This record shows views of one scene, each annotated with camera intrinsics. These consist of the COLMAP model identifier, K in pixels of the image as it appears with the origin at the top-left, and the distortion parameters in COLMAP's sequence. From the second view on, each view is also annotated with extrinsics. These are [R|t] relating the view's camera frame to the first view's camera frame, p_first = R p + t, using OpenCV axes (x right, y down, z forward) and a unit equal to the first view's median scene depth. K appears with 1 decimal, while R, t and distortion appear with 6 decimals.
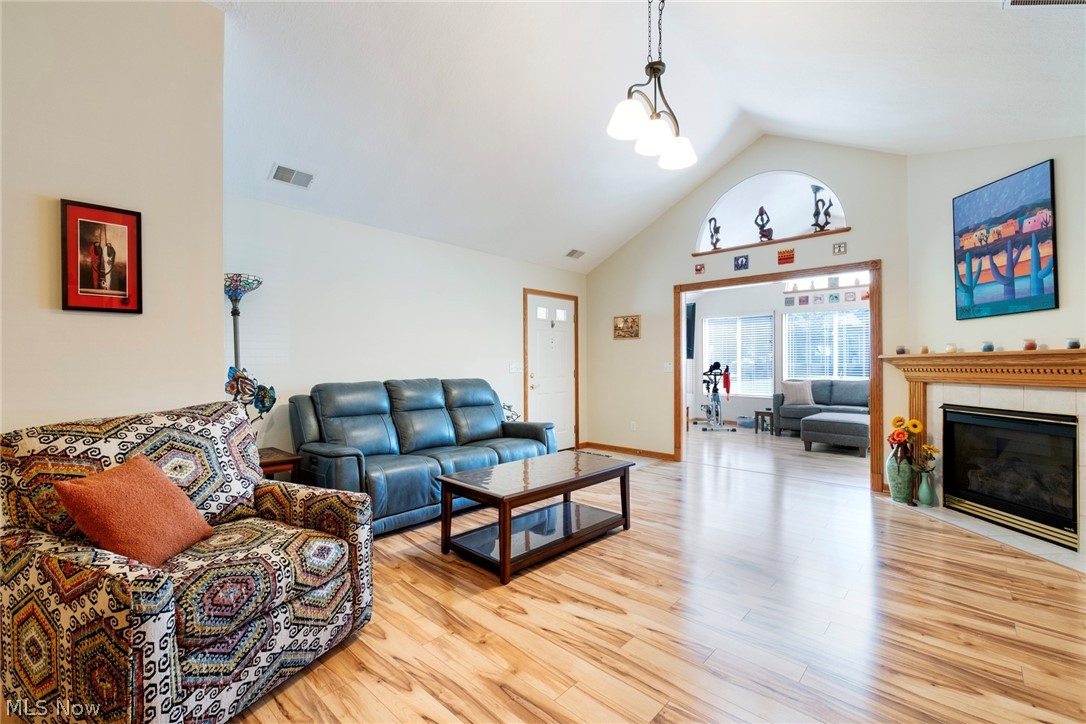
lens RADIAL K [[460.9, 0, 538.3], [0, 460.9, 365.4], [0, 0, 1]] dist [-0.007554, 0.002565]
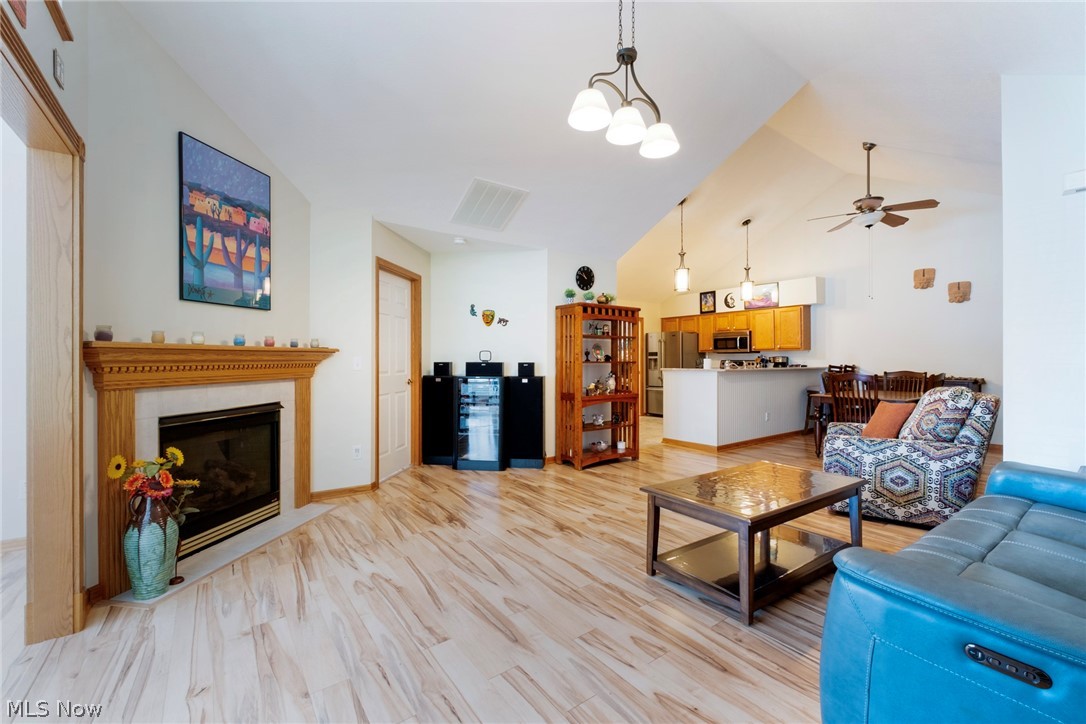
lens RADIAL K [[460.9, 0, 549.2], [0, 460.9, 358.4], [0, 0, 1]] dist [-0.007554, 0.002565]
pose [[-0.985033, -0.000485, 0.172367, 0.179695], [-0.000478, 1.000000, 0.000085, -0.004609], [-0.172367, 0.000001, -0.985033, 1.409649]]
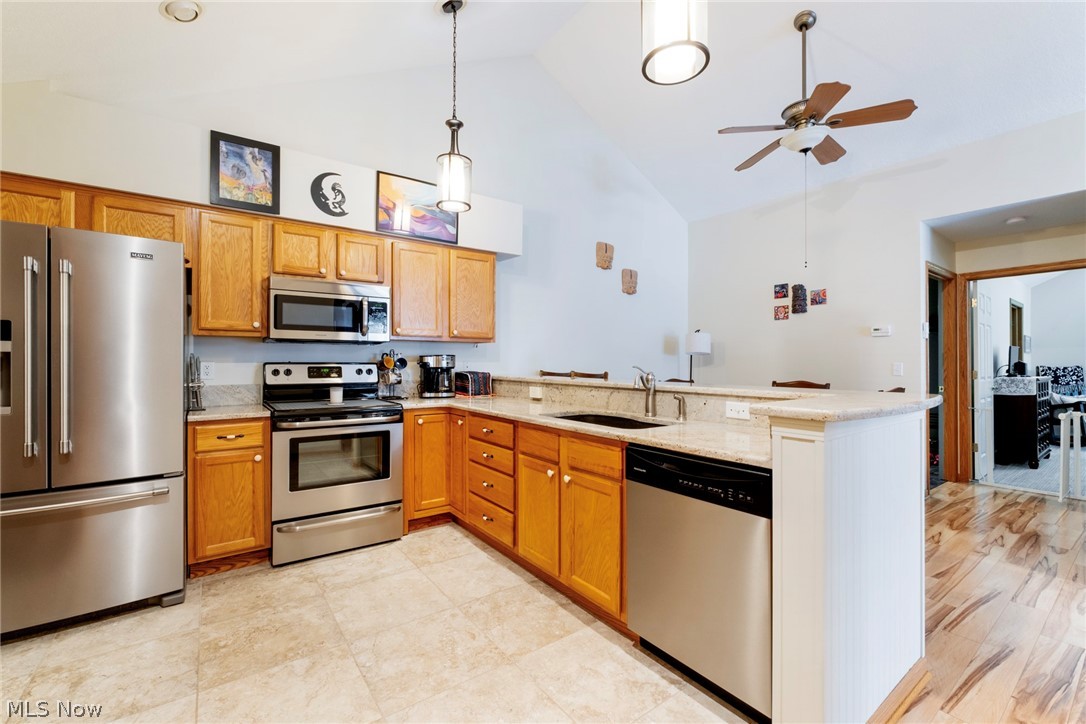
lens RADIAL K [[460.9, 0, 547.0], [0, 460.9, 361.2], [0, 0, 1]] dist [-0.007554, 0.002565]
pose [[-0.189146, -0.006232, -0.981929, 0.389765], [-0.008036, 0.999956, -0.004799, 0.001609], [0.981916, 0.006983, -0.189188, -0.345481]]
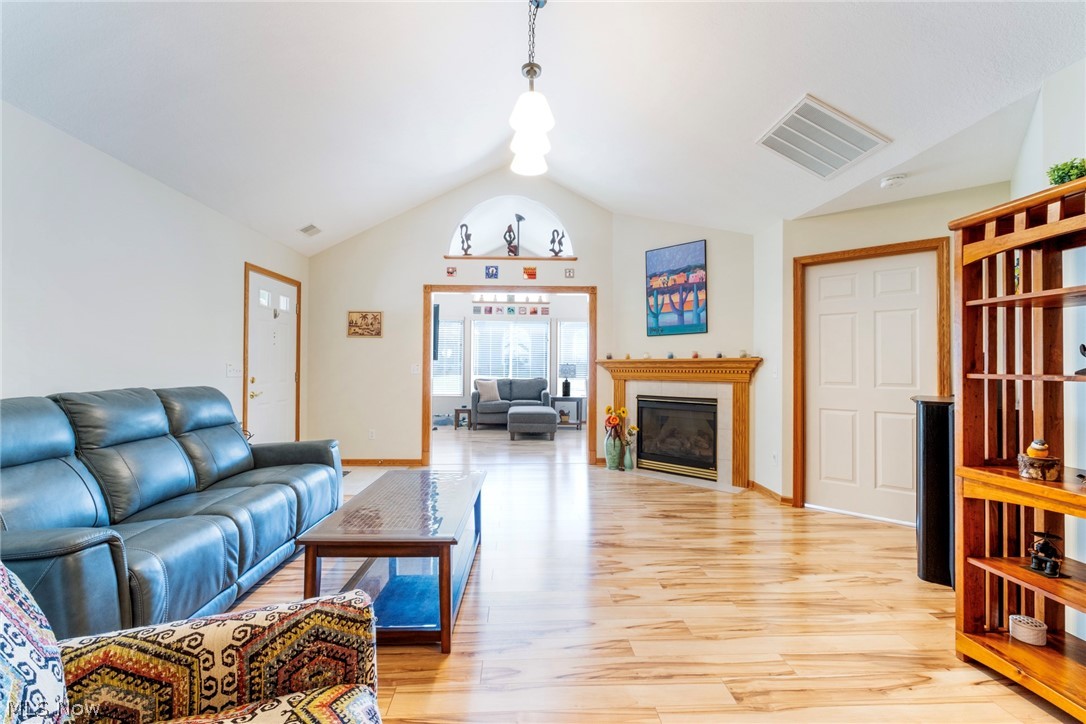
lens RADIAL K [[460.9, 0, 534.6], [0, 460.9, 365.1], [0, 0, 1]] dist [-0.007554, 0.002565]
pose [[0.700034, 0.005237, 0.714090, -0.312617], [-0.003759, 0.999986, -0.003648, -0.002167], [-0.714100, -0.000130, 0.700044, 0.213066]]
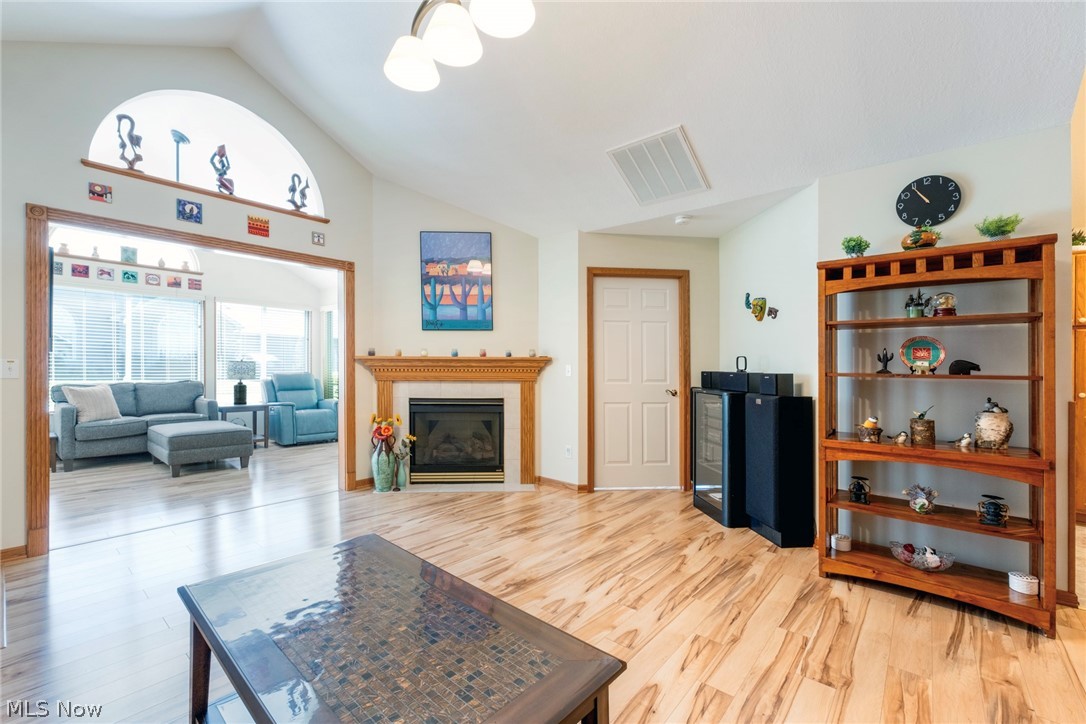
lens RADIAL K [[460.9, 0, 542.1], [0, 460.9, 370.1], [0, 0, 1]] dist [-0.007554, 0.002565]
pose [[-0.058012, -0.012036, 0.998243, -0.304116], [-0.005156, 0.999918, 0.011756, -0.006522], [-0.998303, -0.004464, -0.058070, 0.650453]]
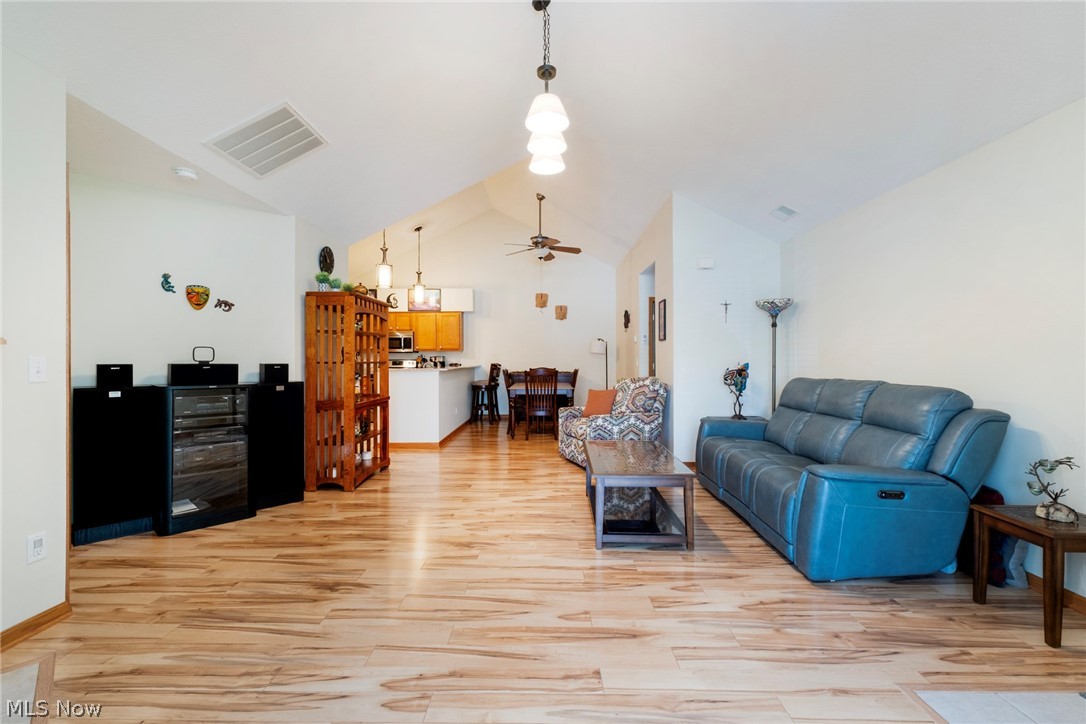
lens RADIAL K [[460.9, 0, 547.1], [0, 460.9, 363.5], [0, 0, 1]] dist [-0.007554, 0.002565]
pose [[-0.727194, 0.005401, -0.686410, 0.682439], [-0.003529, 0.999926, 0.011606, -0.006282], [0.686423, 0.010862, -0.727122, 1.238906]]
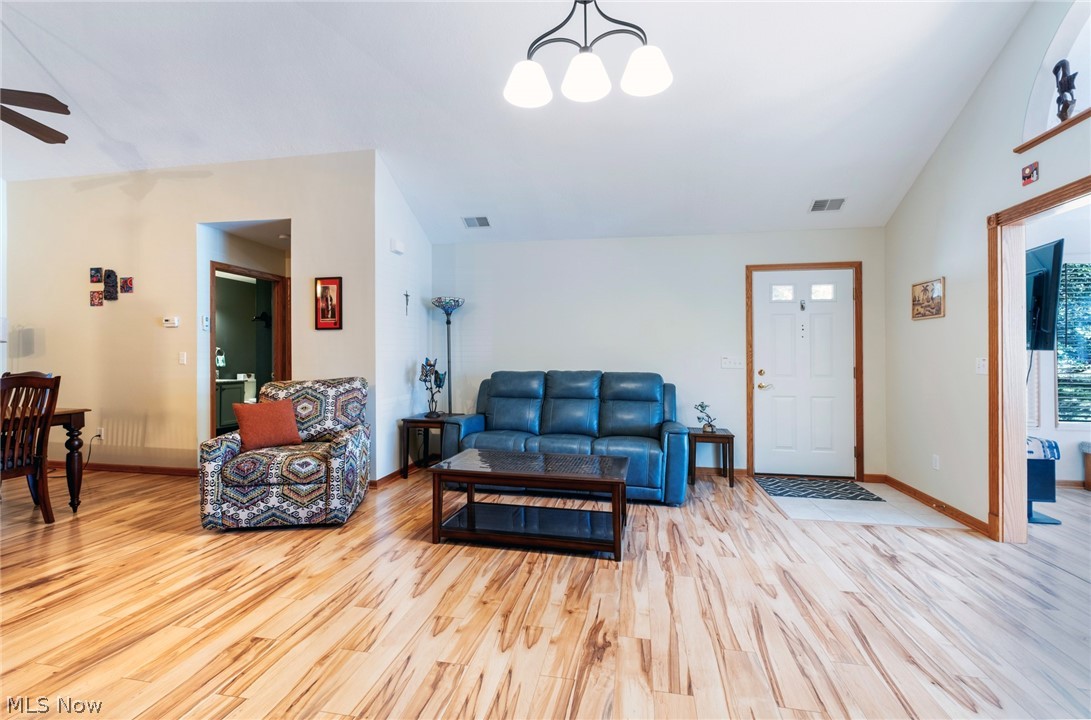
lens RADIAL K [[463.0, 0, 549.1], [0, 463.0, 355.3], [0, 0, 1]] dist [-0.007554, 0.002565]
pose [[0.538205, 0.000750, -0.842813, 0.640759], [-0.009254, 0.999945, -0.005019, -0.001113], [0.842763, 0.010501, 0.538182, 0.361672]]
